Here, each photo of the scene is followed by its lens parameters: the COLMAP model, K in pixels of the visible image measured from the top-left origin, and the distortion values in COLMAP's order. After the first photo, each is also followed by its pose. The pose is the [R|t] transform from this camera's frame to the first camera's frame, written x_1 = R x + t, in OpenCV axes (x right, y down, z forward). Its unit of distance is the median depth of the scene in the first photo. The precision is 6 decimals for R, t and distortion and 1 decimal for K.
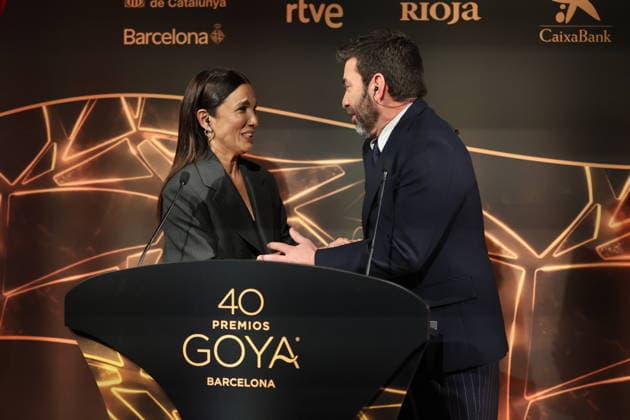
lens RADIAL K [[1822.9, 0, 315.0], [0, 1822.9, 210.0], [0, 0, 1]] dist [-0.087892, -0.053756]
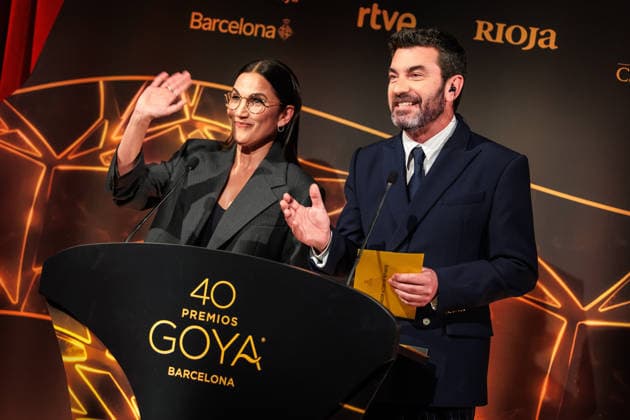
lens RADIAL K [[1989.9, 0, 315.0], [0, 1989.9, 210.0], [0, 0, 1]] dist [-0.011038, 0.715429]
pose [[0.981759, 0.141061, -0.127480, 0.110891], [-0.144942, 0.989203, -0.021655, 0.017527], [0.123049, 0.039738, 0.991605, -0.027139]]
